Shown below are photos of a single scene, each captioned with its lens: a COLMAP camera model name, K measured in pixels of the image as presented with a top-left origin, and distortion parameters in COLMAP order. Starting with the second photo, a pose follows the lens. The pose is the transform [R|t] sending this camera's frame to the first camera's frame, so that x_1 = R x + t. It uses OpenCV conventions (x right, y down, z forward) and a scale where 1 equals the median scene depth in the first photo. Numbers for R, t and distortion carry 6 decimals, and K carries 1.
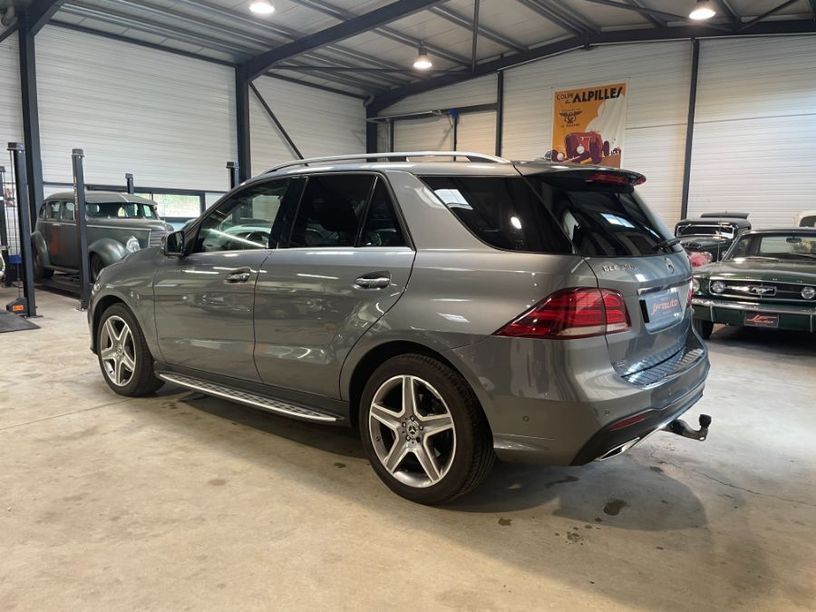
lens RADIAL K [[616.6, 0, 411.8], [0, 616.6, 305.3], [0, 0, 1]] dist [0.094937, -0.126980]
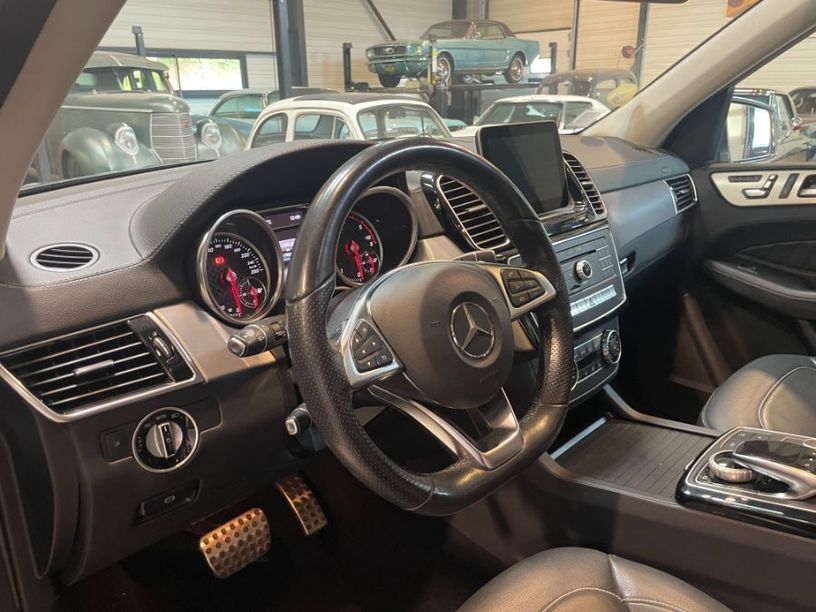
lens RADIAL K [[616.6, 0, 403.1], [0, 616.6, 312.0], [0, 0, 1]] dist [0.094937, -0.126980]
pose [[0.993942, 0.006827, -0.109695, -0.222936], [0.015855, 0.978723, 0.204572, -0.107438], [0.108758, -0.205072, 0.972686, 0.839100]]
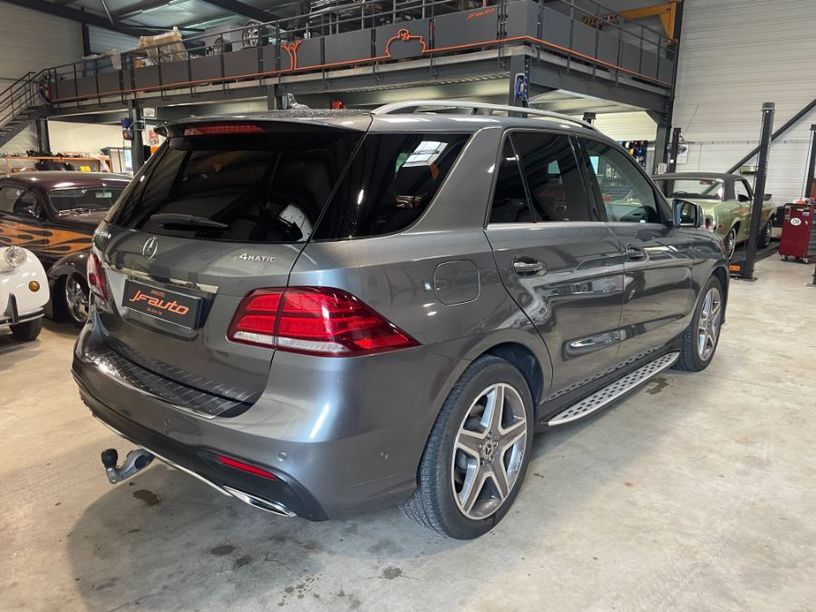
lens RADIAL K [[616.6, 0, 400.5], [0, 616.6, 305.5], [0, 0, 1]] dist [0.094937, -0.126980]
pose [[-0.043666, 0.202438, -0.978321, 0.771088], [-0.140761, 0.968240, 0.206634, -0.131002], [0.989080, 0.146732, -0.013784, 0.892513]]
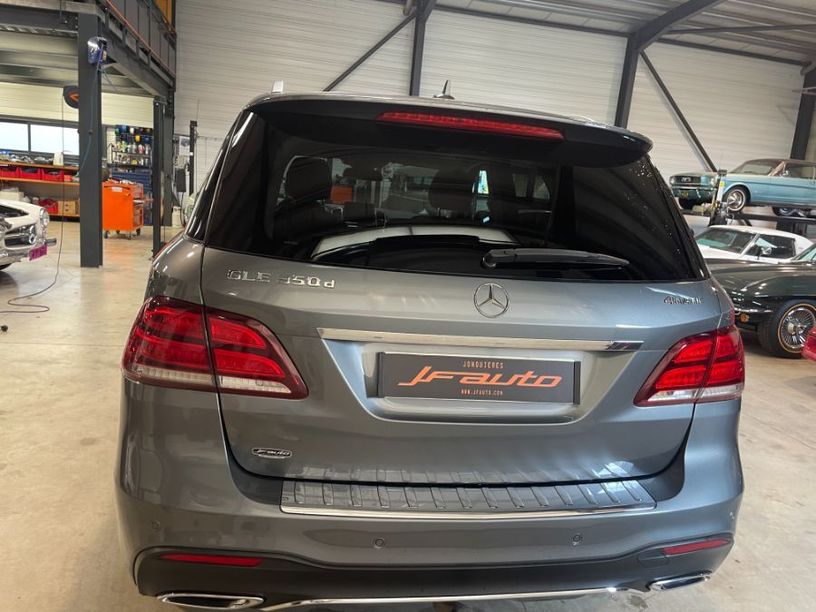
lens RADIAL K [[616.6, 0, 401.7], [0, 616.6, 310.8], [0, 0, 1]] dist [0.094937, -0.126980]
pose [[0.755743, 0.184836, -0.628242, 0.452270], [-0.166676, 0.982039, 0.088424, -0.058877], [0.633302, 0.037887, 0.772977, 0.394930]]
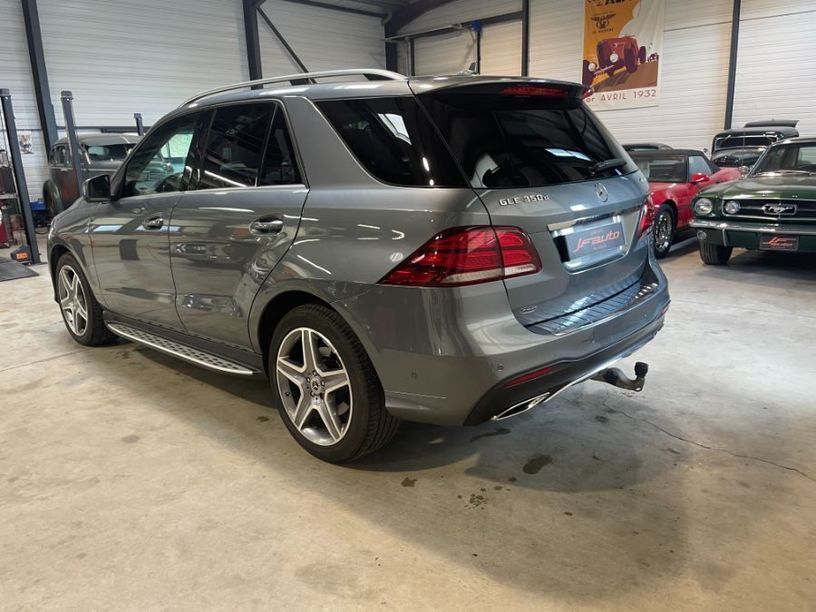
lens RADIAL K [[616.6, 0, 401.2], [0, 616.6, 306.4], [0, 0, 1]] dist [0.094937, -0.126980]
pose [[0.994983, -0.026627, -0.096434, 0.147842], [0.037476, 0.992944, 0.112503, -0.010230], [0.092758, -0.115552, 0.988961, 0.074495]]
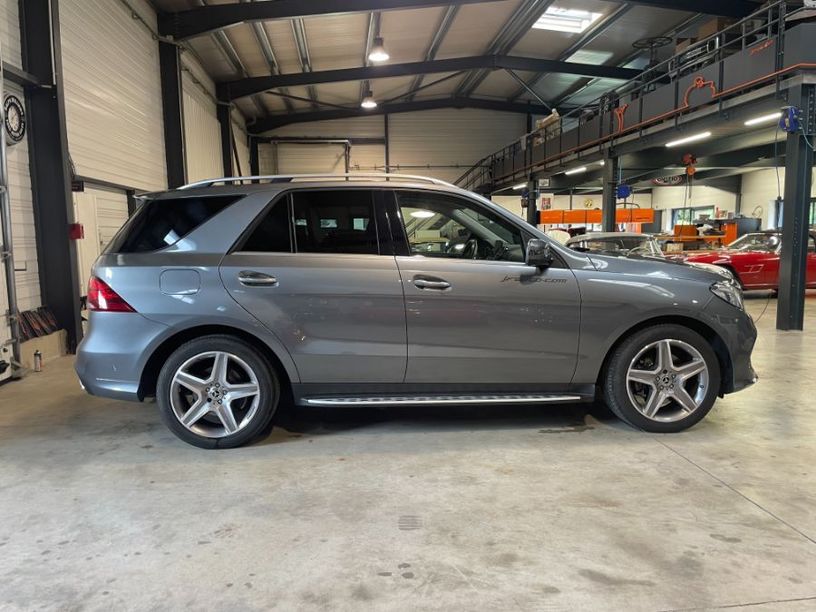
lens RADIAL K [[616.6, 0, 400.7], [0, 616.6, 307.7], [0, 0, 1]] dist [0.094937, -0.126980]
pose [[-0.738544, 0.080569, -0.669374, 0.633221], [-0.078601, 0.975774, 0.204172, -0.216377], [0.669608, 0.203404, -0.714320, 1.738744]]
